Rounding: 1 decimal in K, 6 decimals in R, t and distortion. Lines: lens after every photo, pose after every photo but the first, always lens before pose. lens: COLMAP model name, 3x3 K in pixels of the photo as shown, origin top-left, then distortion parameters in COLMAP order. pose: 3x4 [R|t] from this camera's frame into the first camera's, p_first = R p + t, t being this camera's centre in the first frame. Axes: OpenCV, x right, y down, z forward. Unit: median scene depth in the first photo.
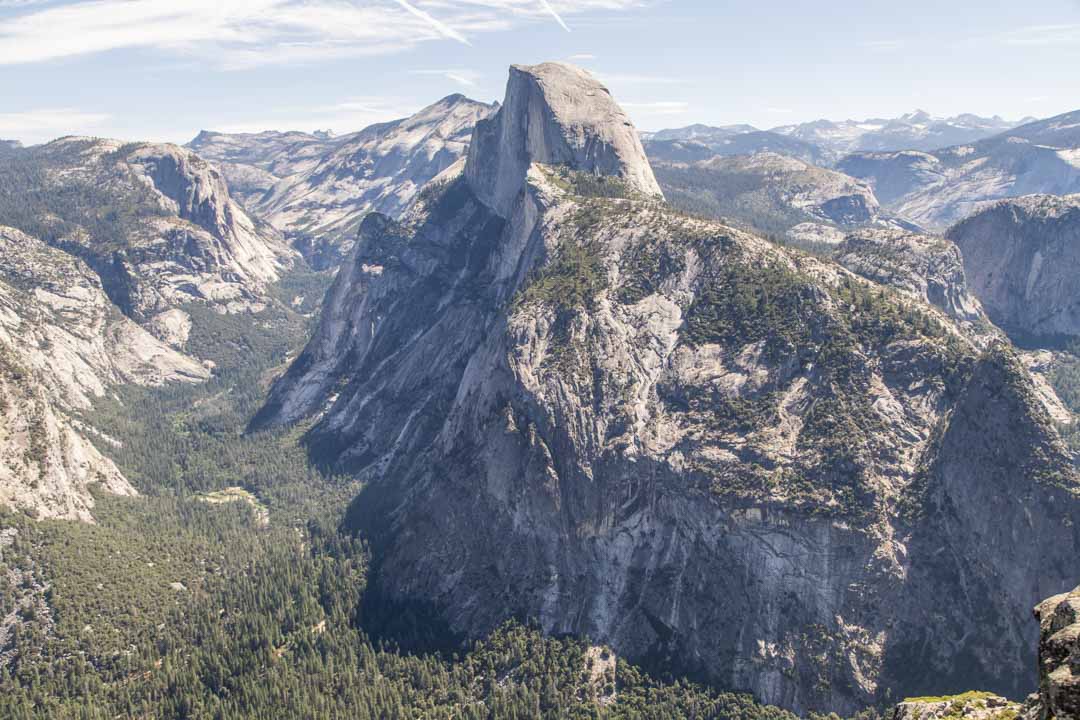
lens RADIAL K [[930.8, 0, 547.5], [0, 930.8, 357.3], [0, 0, 1]] dist [0.026298, -0.016109]
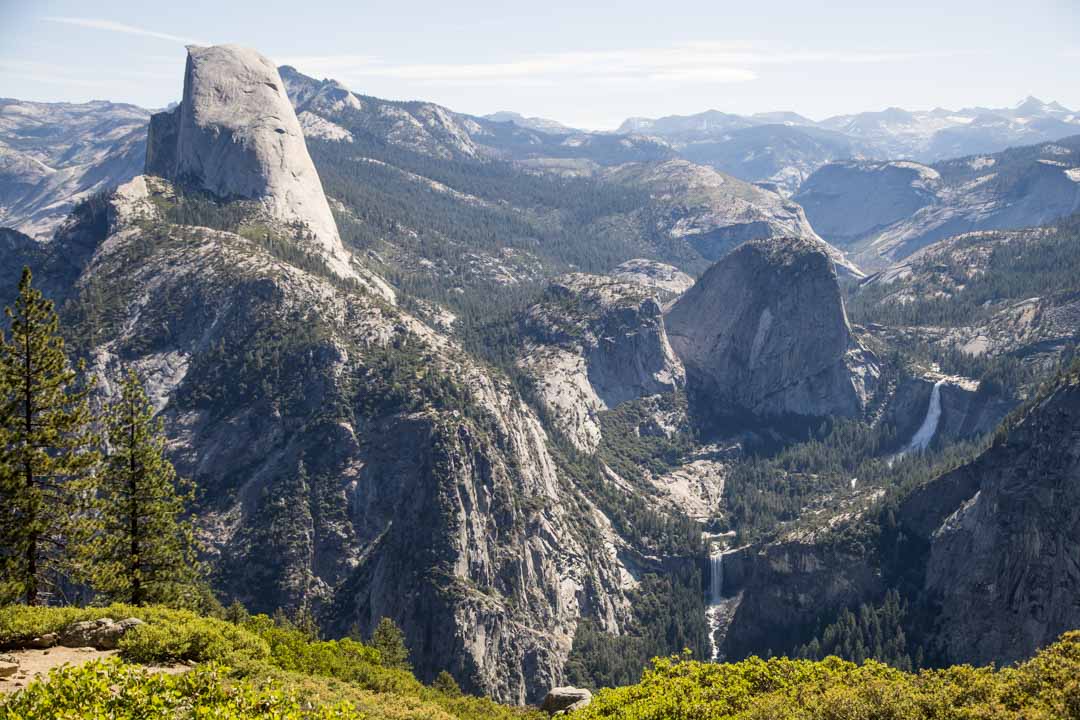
lens RADIAL K [[1336.0, 0, 539.5], [0, 1336.0, 365.2], [0, 0, 1]] dist [0.108764, 0.072092]
pose [[0.999362, 0.032335, -0.015181, 0.199193], [-0.033041, 0.998259, -0.048853, -0.002318], [0.013575, 0.049324, 0.998691, -0.075609]]
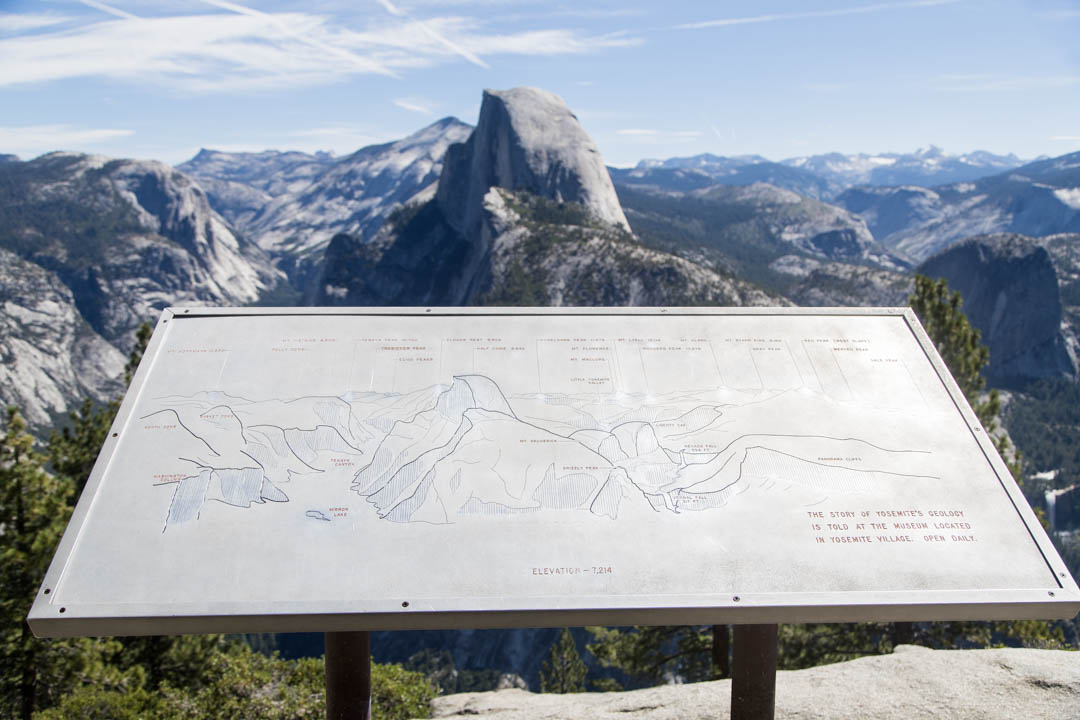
lens RADIAL K [[956.1, 0, 540.0], [0, 956.1, 360.0], [0, 0, 1]] dist [-0.010889, 0.004358]
pose [[0.999496, 0.027644, -0.015611, 0.031617], [-0.028065, 0.999229, -0.027462, -0.000162], [0.014840, 0.027886, 0.999501, -0.002216]]
